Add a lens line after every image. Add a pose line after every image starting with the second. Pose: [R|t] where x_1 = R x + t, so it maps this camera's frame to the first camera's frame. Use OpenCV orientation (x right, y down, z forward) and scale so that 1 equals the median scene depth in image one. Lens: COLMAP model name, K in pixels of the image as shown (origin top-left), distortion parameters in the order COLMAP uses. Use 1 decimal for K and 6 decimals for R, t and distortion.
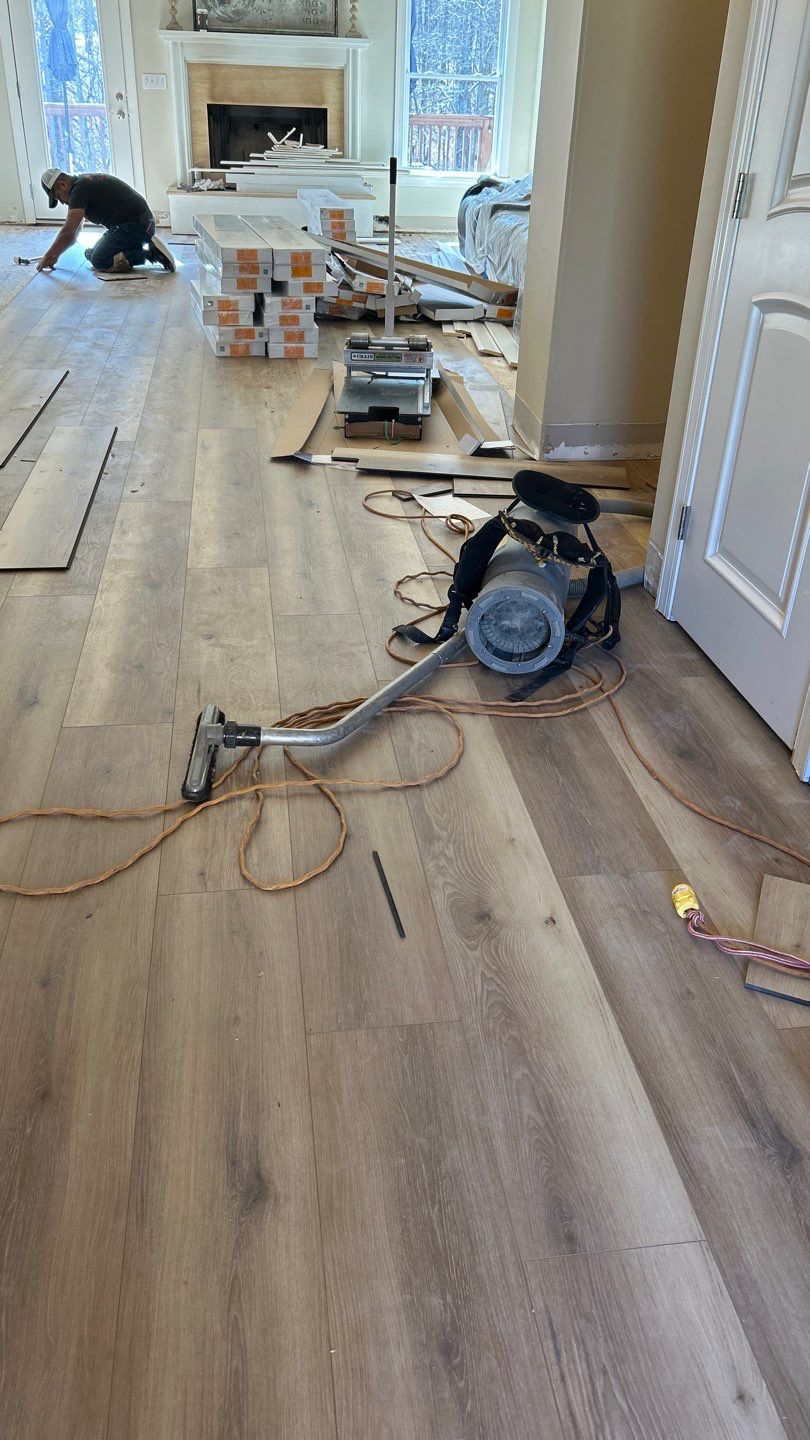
lens RADIAL K [[1095.7, 0, 405.0], [0, 1095.7, 720.0], [0, 0, 1]] dist [0.038754, -0.074164]
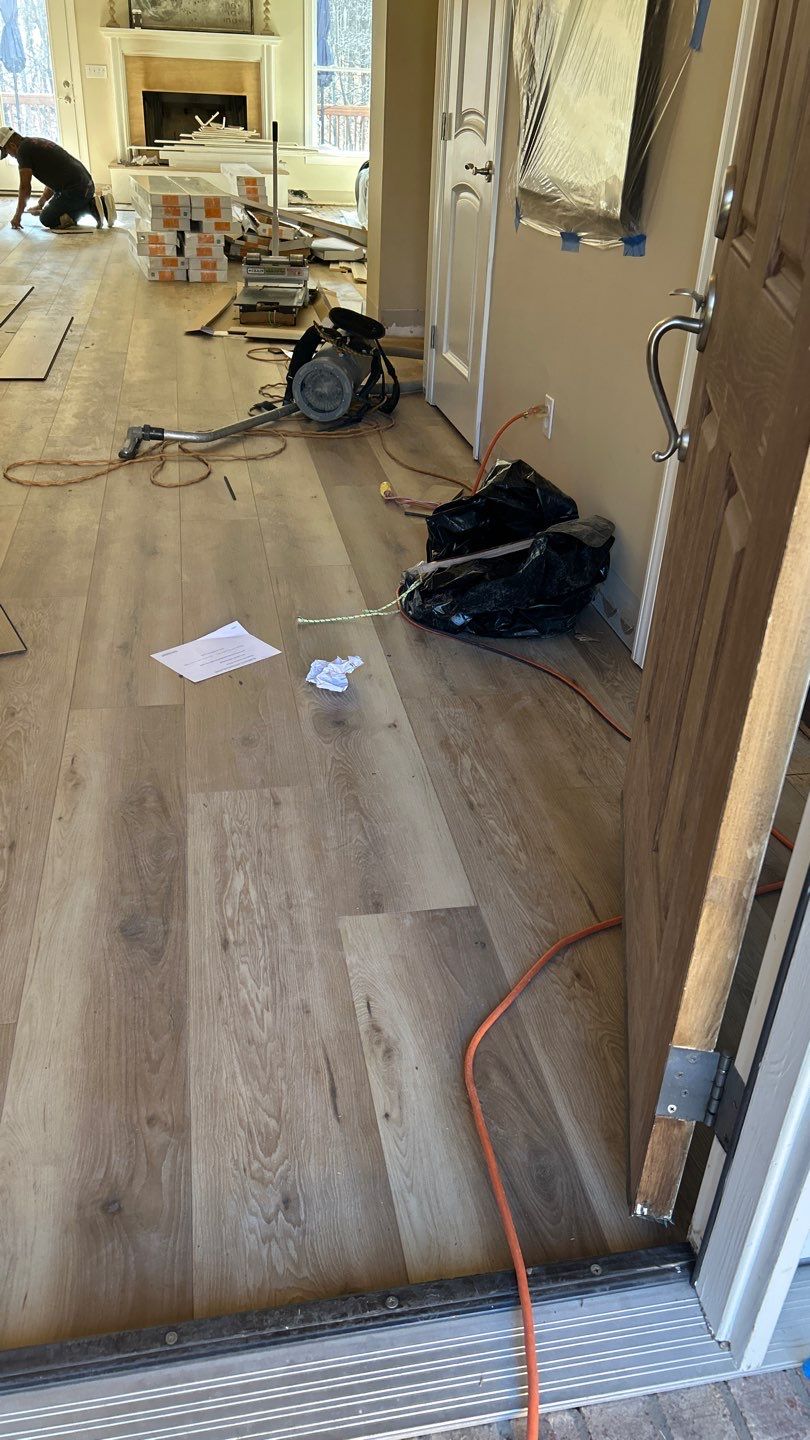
lens RADIAL K [[1080.9, 0, 405.0], [0, 1080.9, 720.0], [0, 0, 1]] dist [0.068057, -0.105268]
pose [[0.998969, -0.015600, 0.042625, 0.065623], [0.015492, 0.999876, 0.002878, 0.183145], [-0.042664, -0.002215, 0.999087, -0.288578]]
